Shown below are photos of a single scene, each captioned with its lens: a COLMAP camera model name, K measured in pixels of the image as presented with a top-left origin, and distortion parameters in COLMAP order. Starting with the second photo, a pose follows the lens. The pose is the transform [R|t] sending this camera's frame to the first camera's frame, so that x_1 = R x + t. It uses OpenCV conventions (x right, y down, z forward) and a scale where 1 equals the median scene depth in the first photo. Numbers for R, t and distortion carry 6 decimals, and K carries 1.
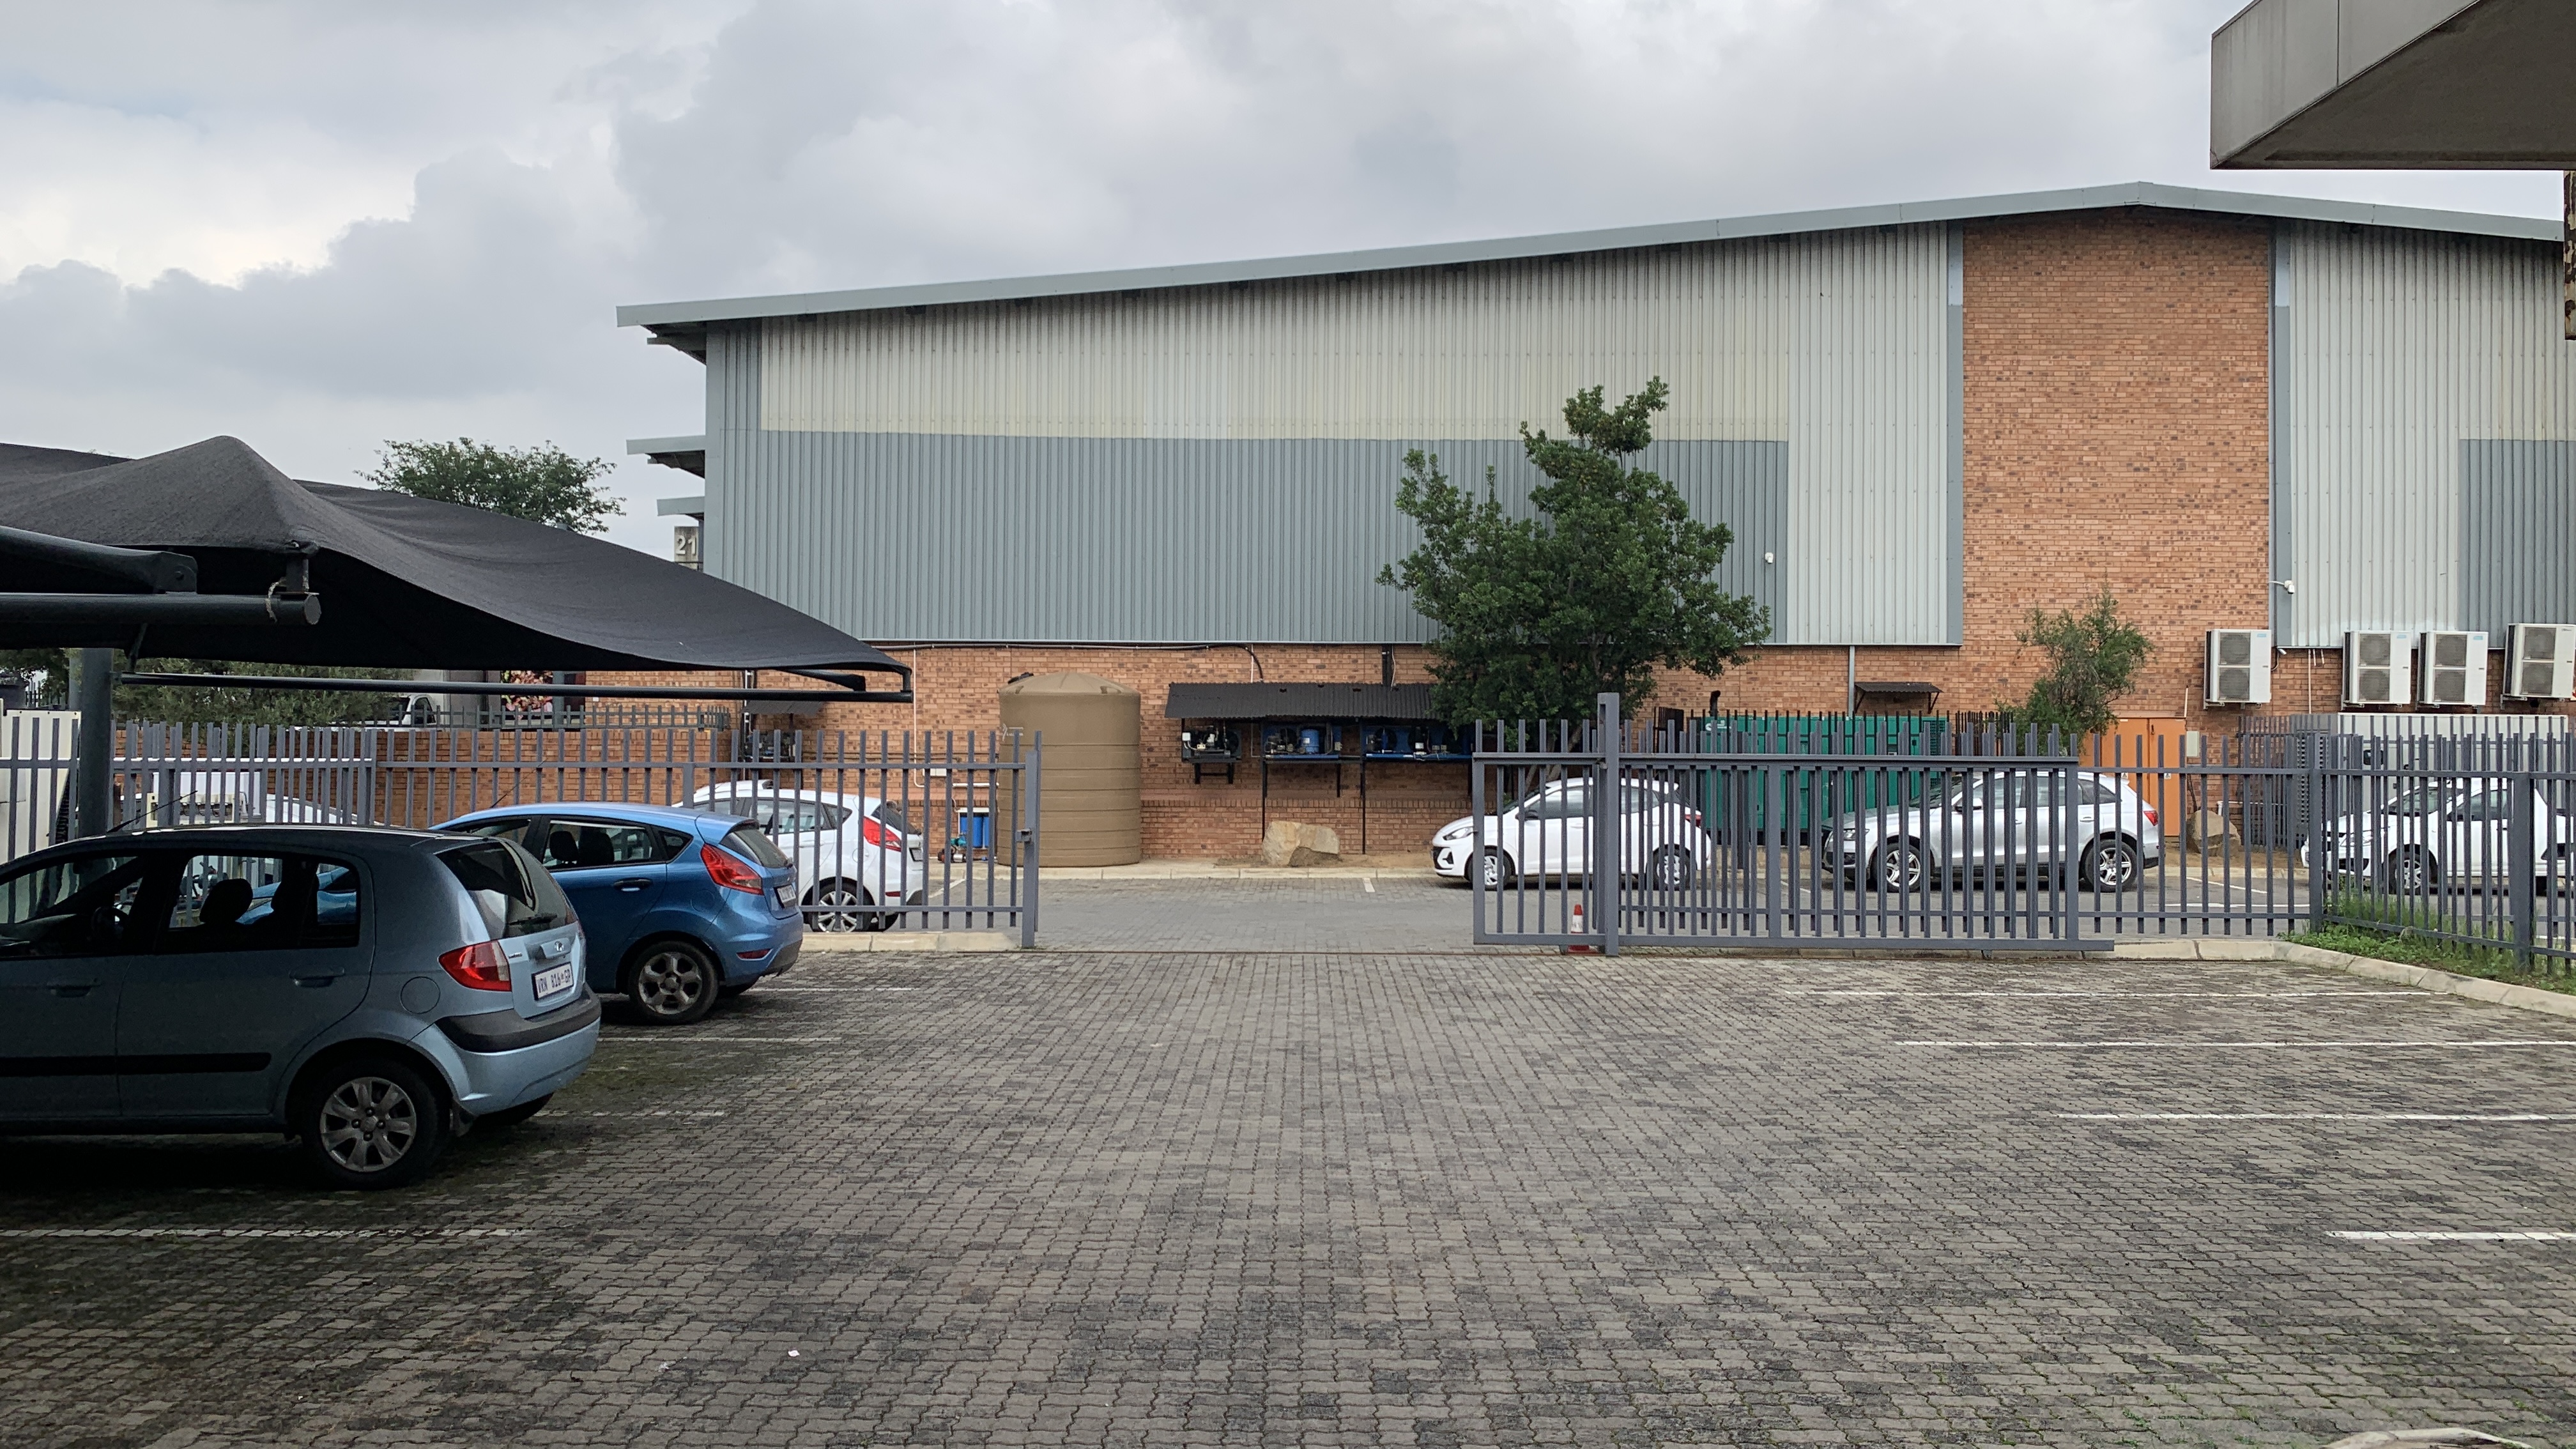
lens RADIAL K [[1992.3, 0, 1275.6], [0, 1992.3, 718.1], [0, 0, 1]] dist [0.078410, -0.097410]
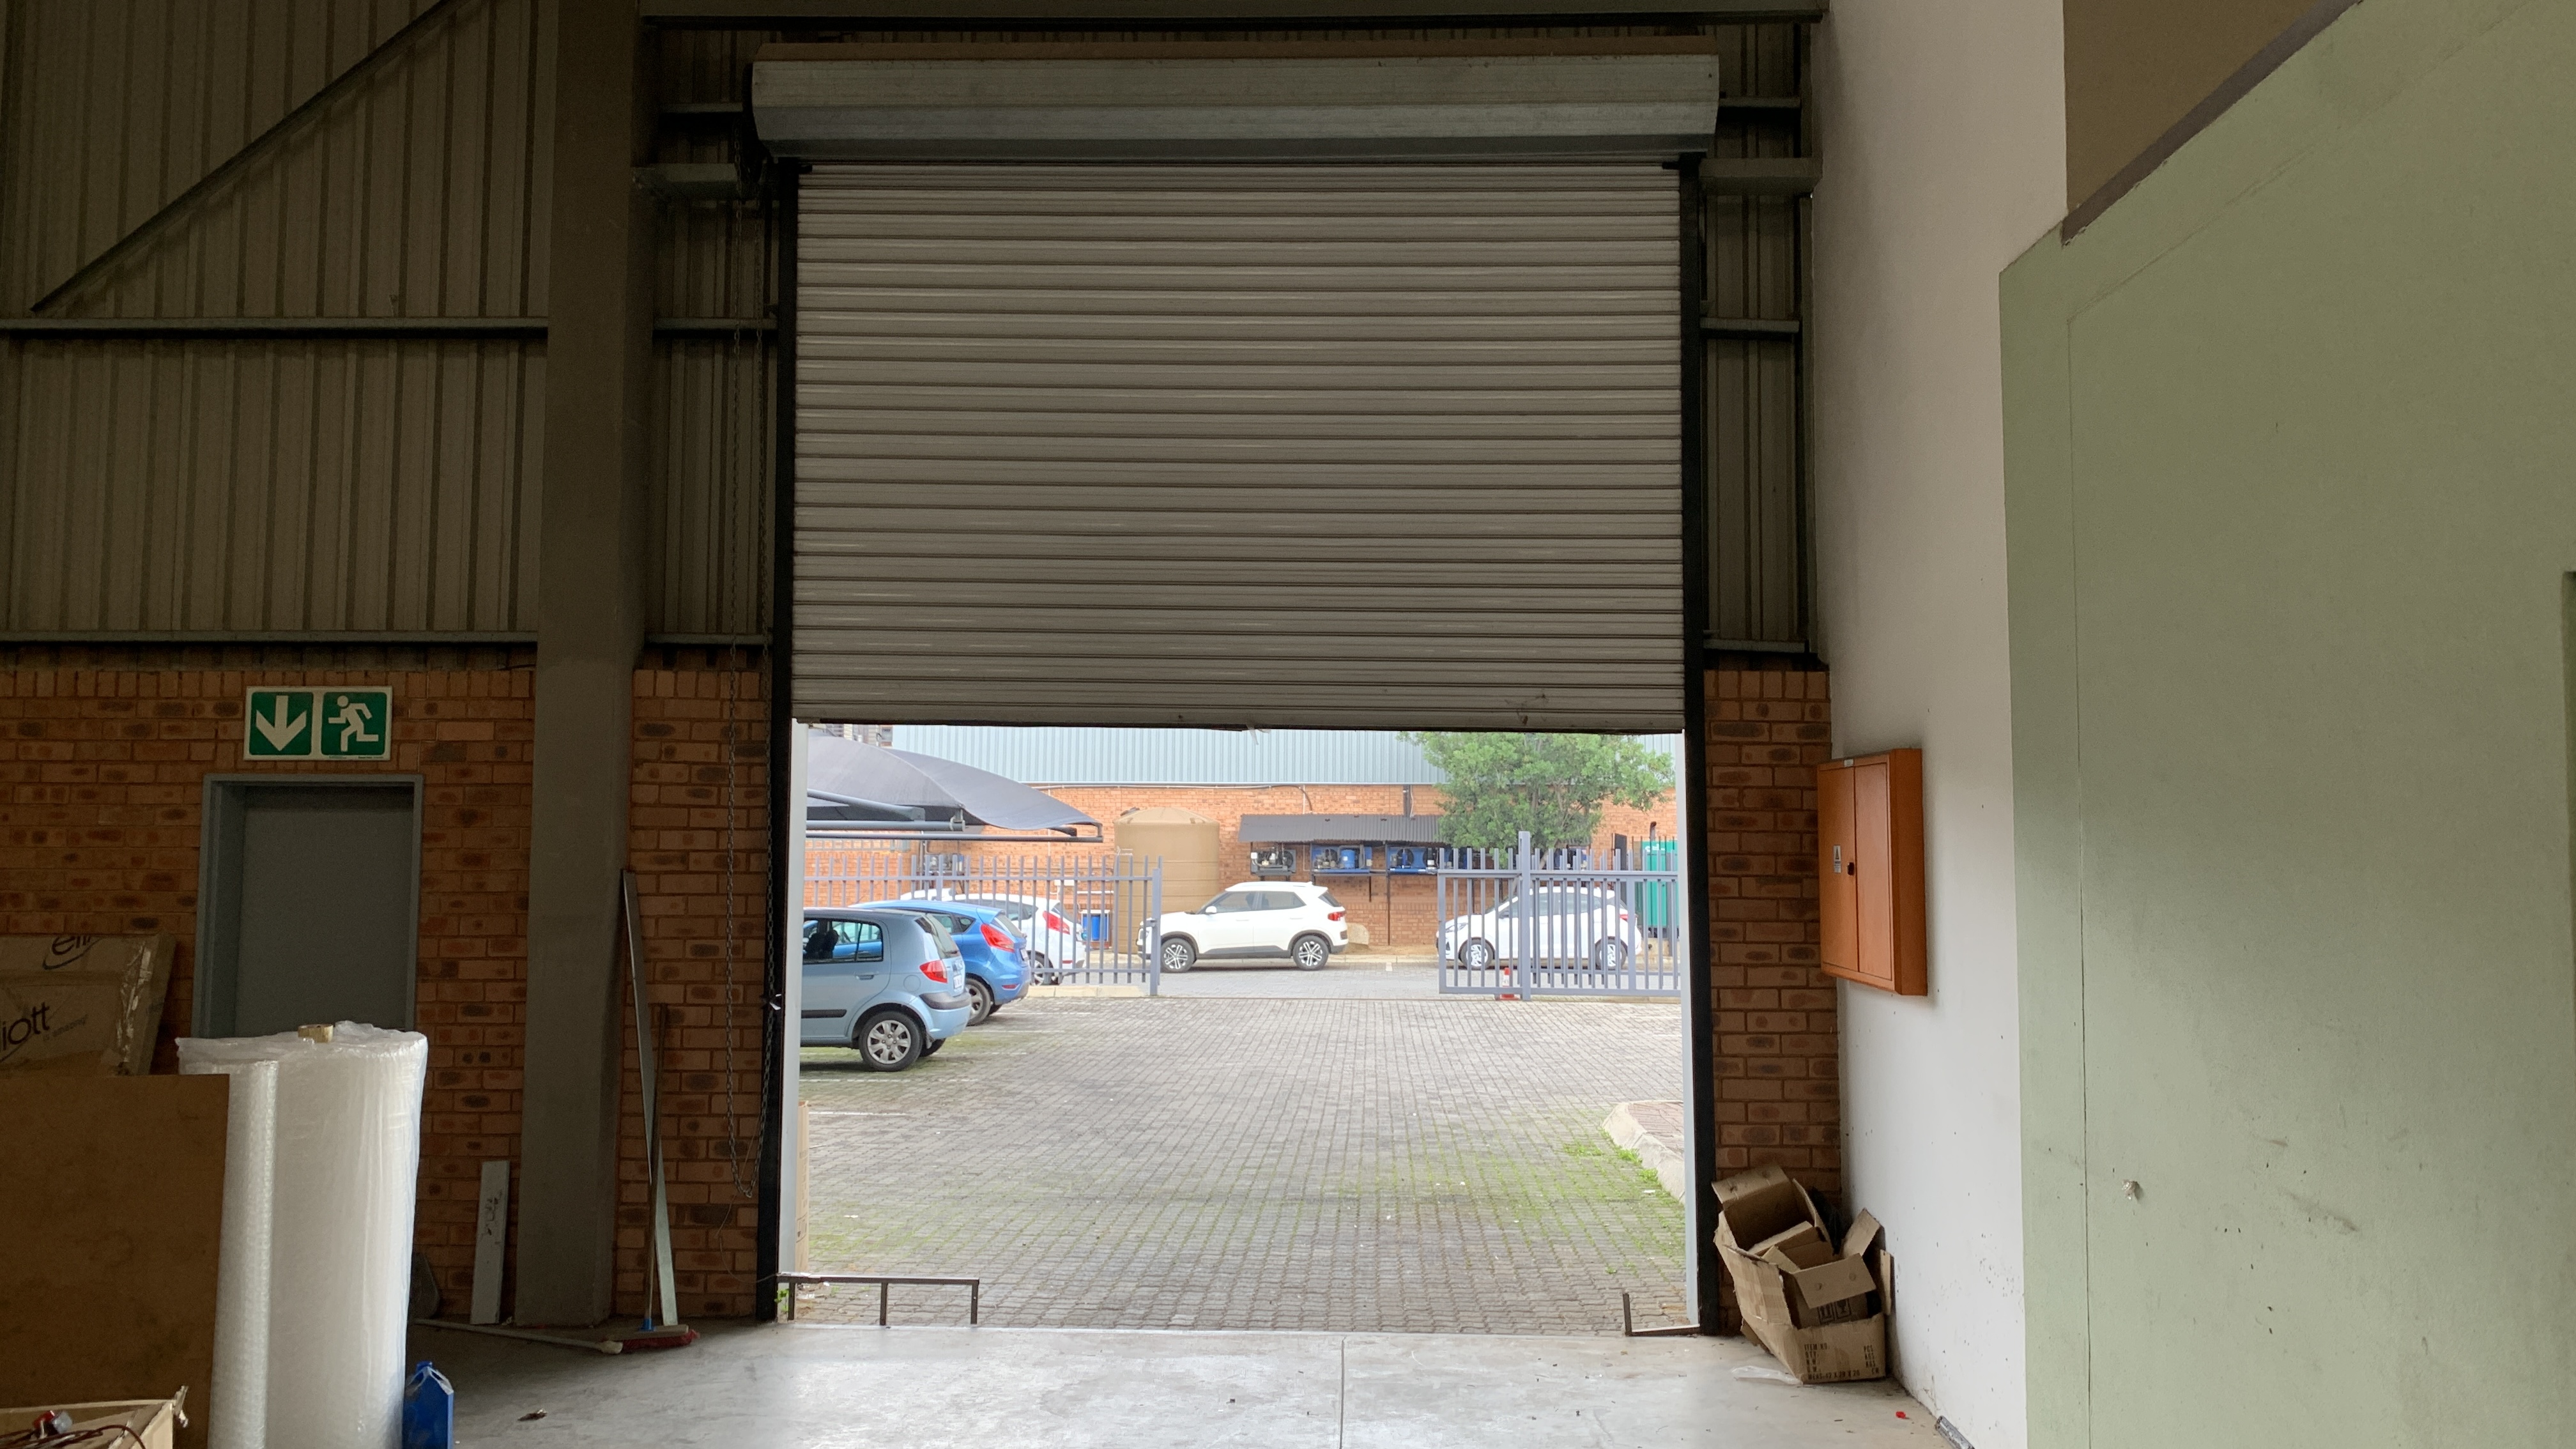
lens RADIAL K [[1992.3, 0, 1281.6], [0, 1992.3, 716.5], [0, 0, 1]] dist [0.078410, -0.097410]
pose [[0.999515, -0.002114, -0.031056, 0.016580], [0.000392, 0.998468, -0.055339, -0.010810], [0.031125, 0.055300, 0.997985, -0.365262]]
